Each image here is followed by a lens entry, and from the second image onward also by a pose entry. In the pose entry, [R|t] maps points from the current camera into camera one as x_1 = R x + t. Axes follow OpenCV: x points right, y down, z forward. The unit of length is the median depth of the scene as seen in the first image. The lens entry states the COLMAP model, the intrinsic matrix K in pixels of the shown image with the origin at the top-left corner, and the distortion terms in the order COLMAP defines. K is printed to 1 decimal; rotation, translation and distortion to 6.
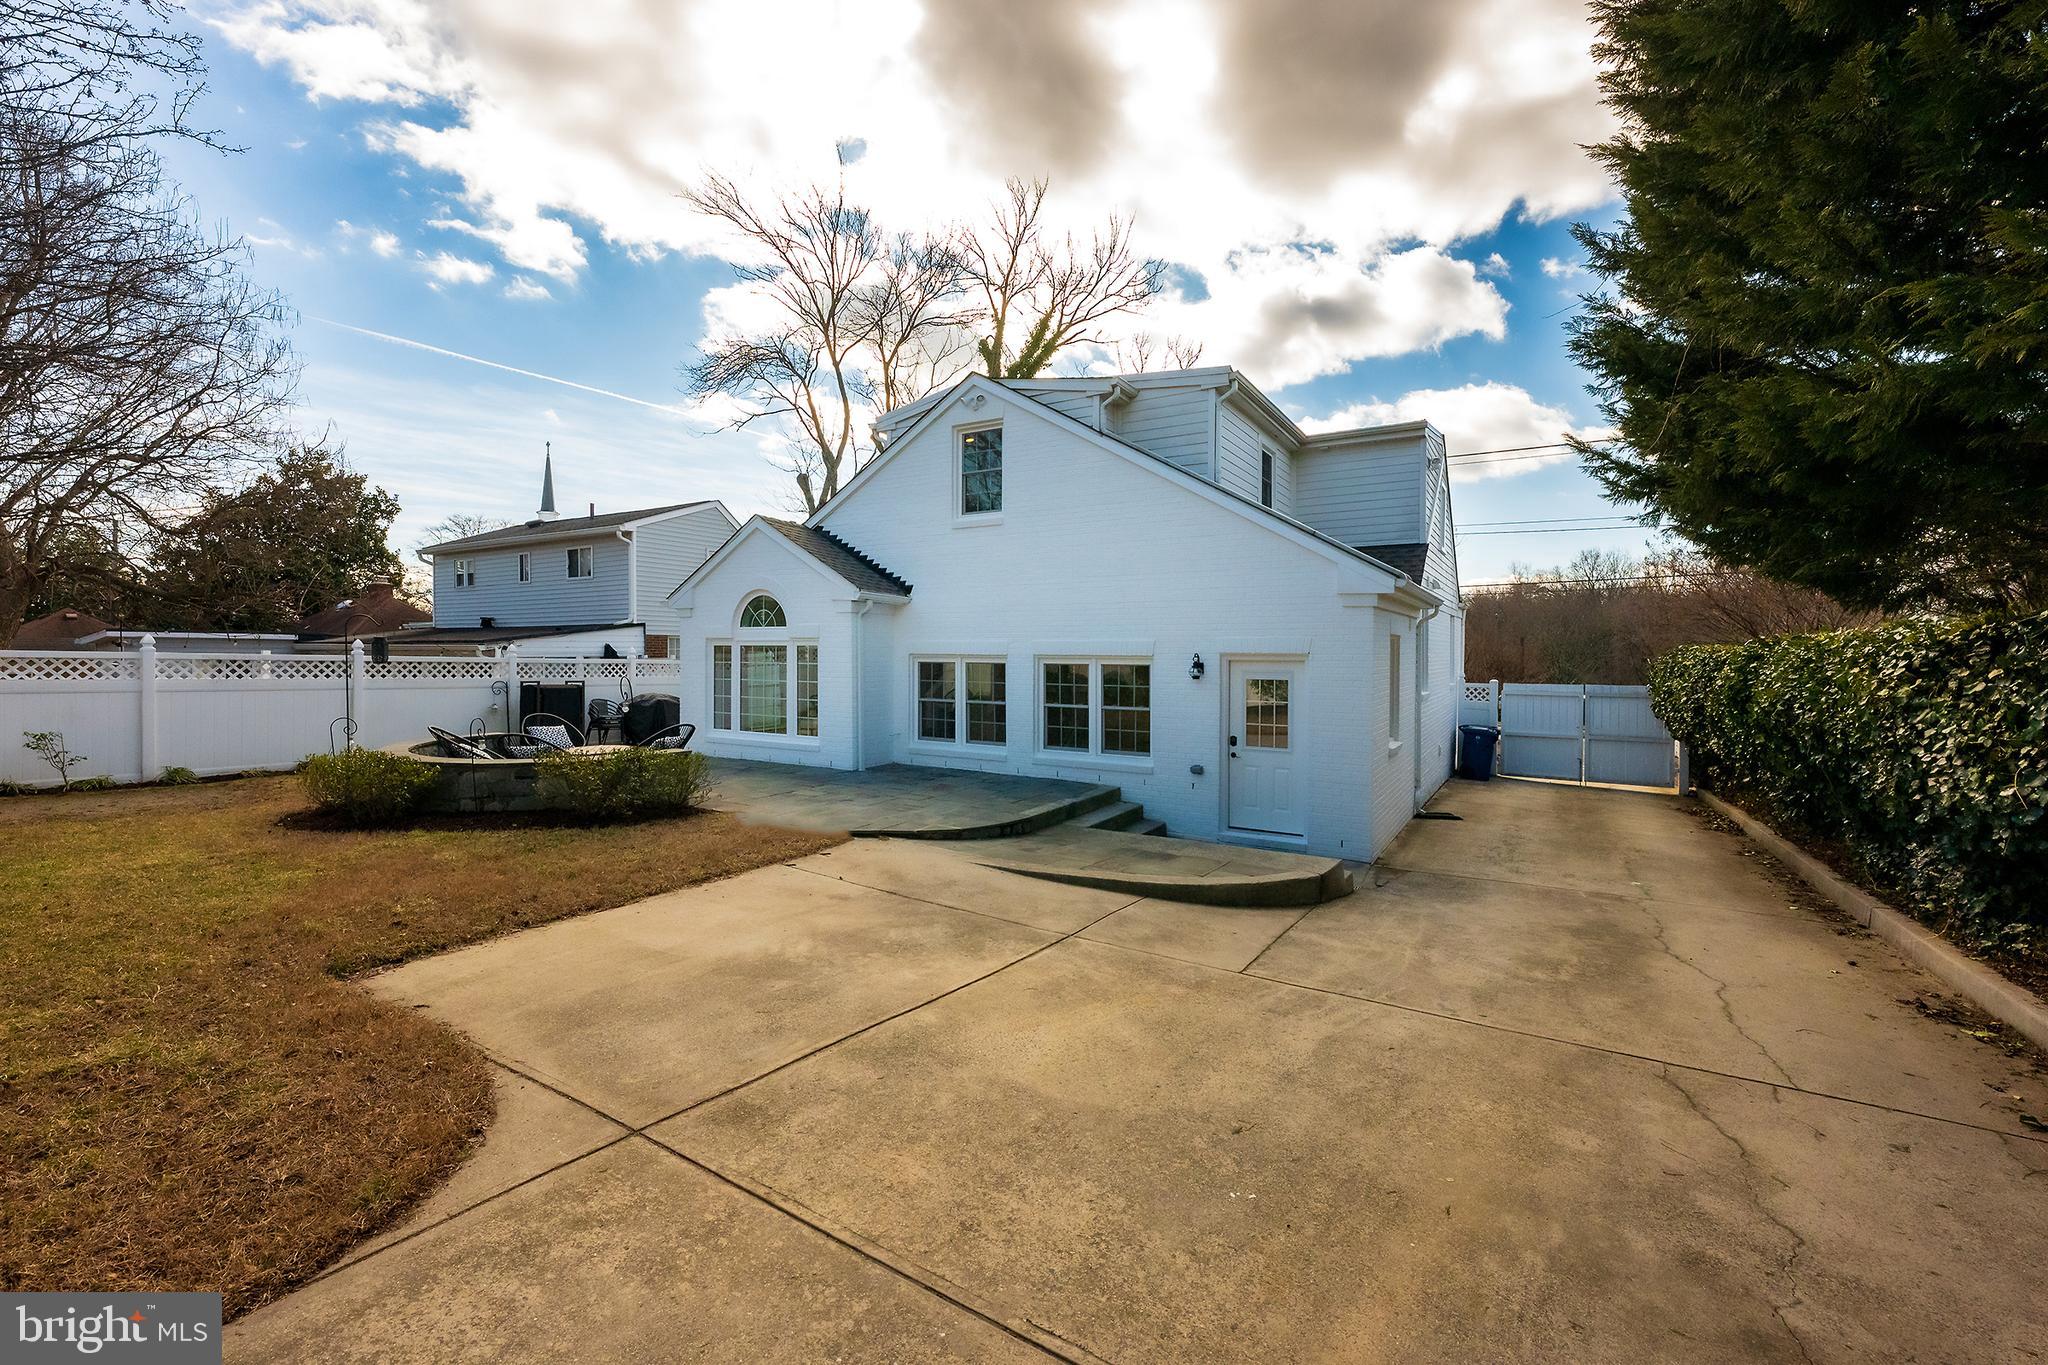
lens RADIAL K [[842.3, 0, 1039.4], [0, 842.3, 665.4], [0, 0, 1]] dist [0.000244, -0.000207]
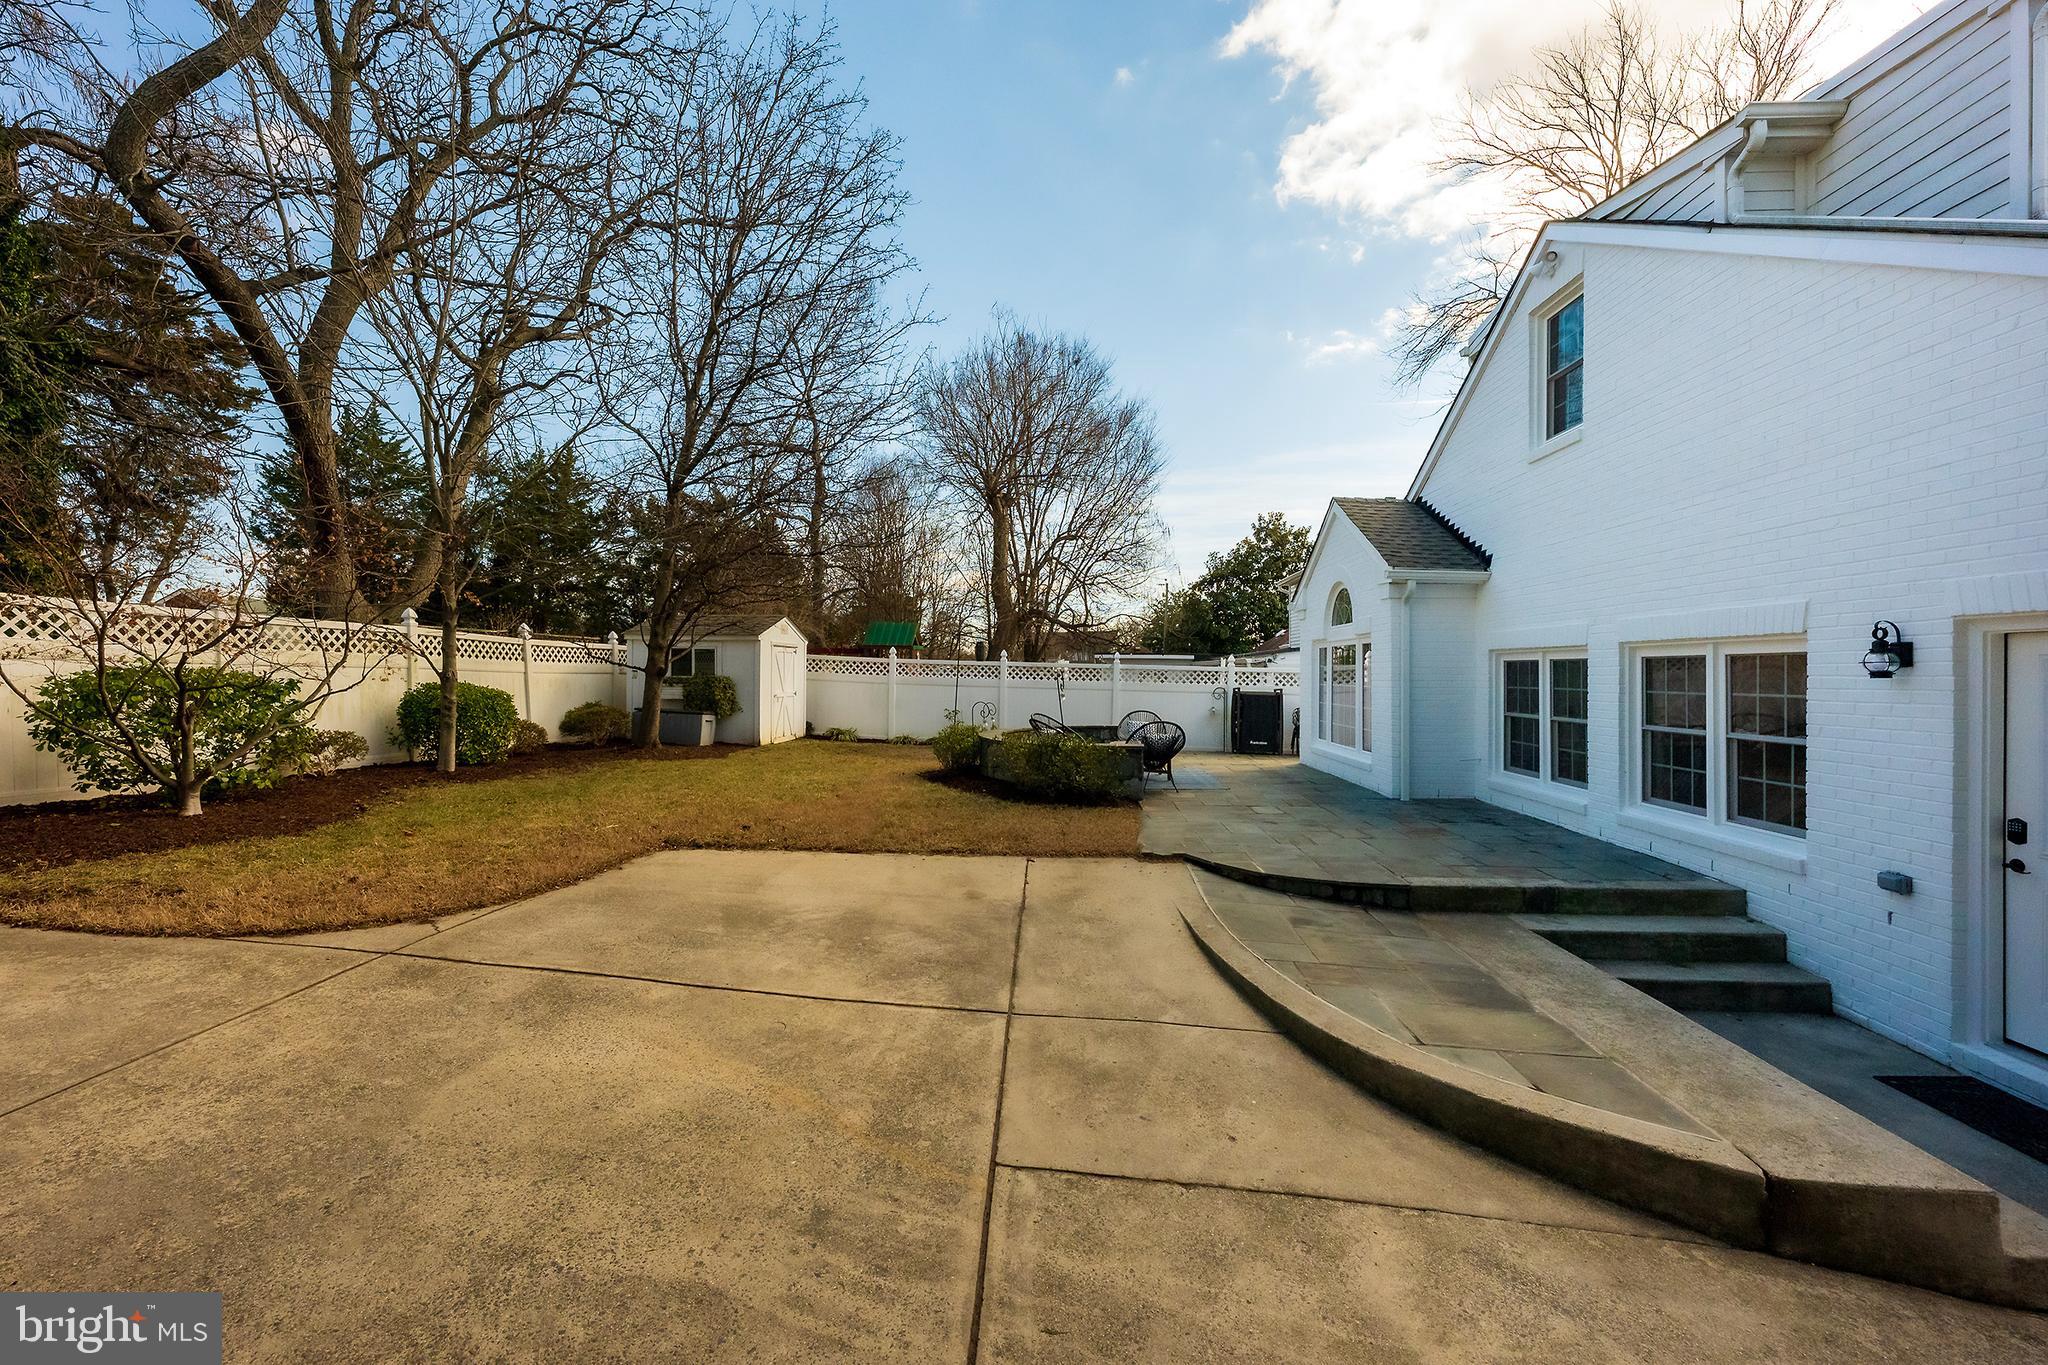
lens RADIAL K [[842.3, 0, 1024.9], [0, 842.3, 676.4], [0, 0, 1]] dist [0.000244, -0.000207]
pose [[0.458157, 0.000709, -0.888871, 0.357839], [-0.017393, 0.999815, -0.008167, 0.025837], [0.888701, 0.019202, 0.458085, 0.371758]]
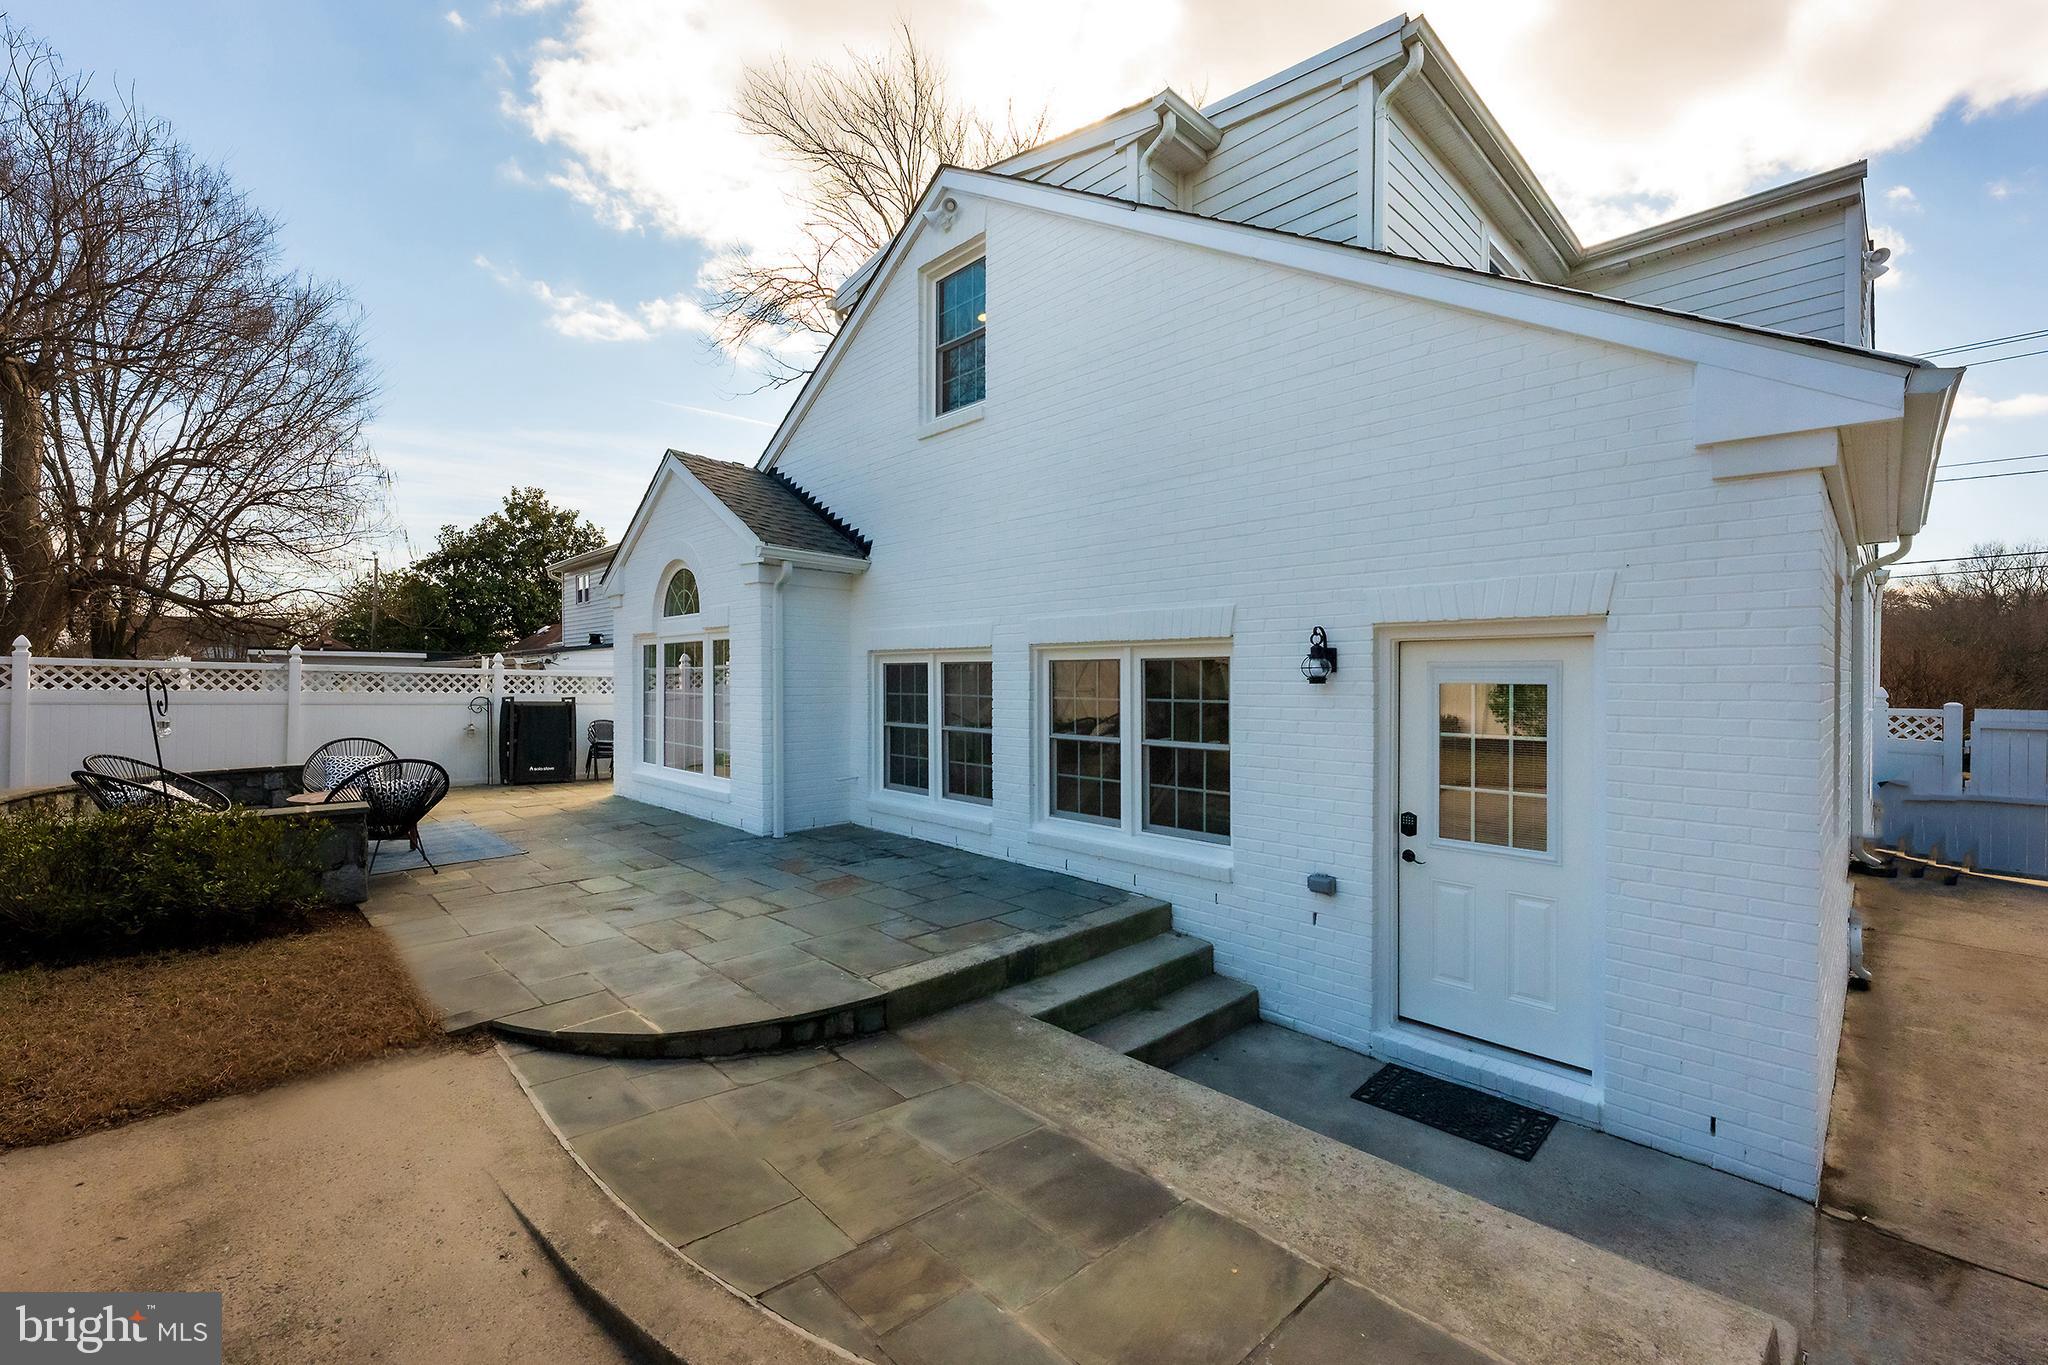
lens RADIAL K [[842.3, 0, 1033.0], [0, 842.3, 683.3], [0, 0, 1]] dist [0.000244, -0.000207]
pose [[0.965825, -0.001214, -0.259193, 0.148568], [-0.001780, 0.999934, -0.011315, 0.020631], [0.259190, 0.011389, 0.965759, 0.501394]]
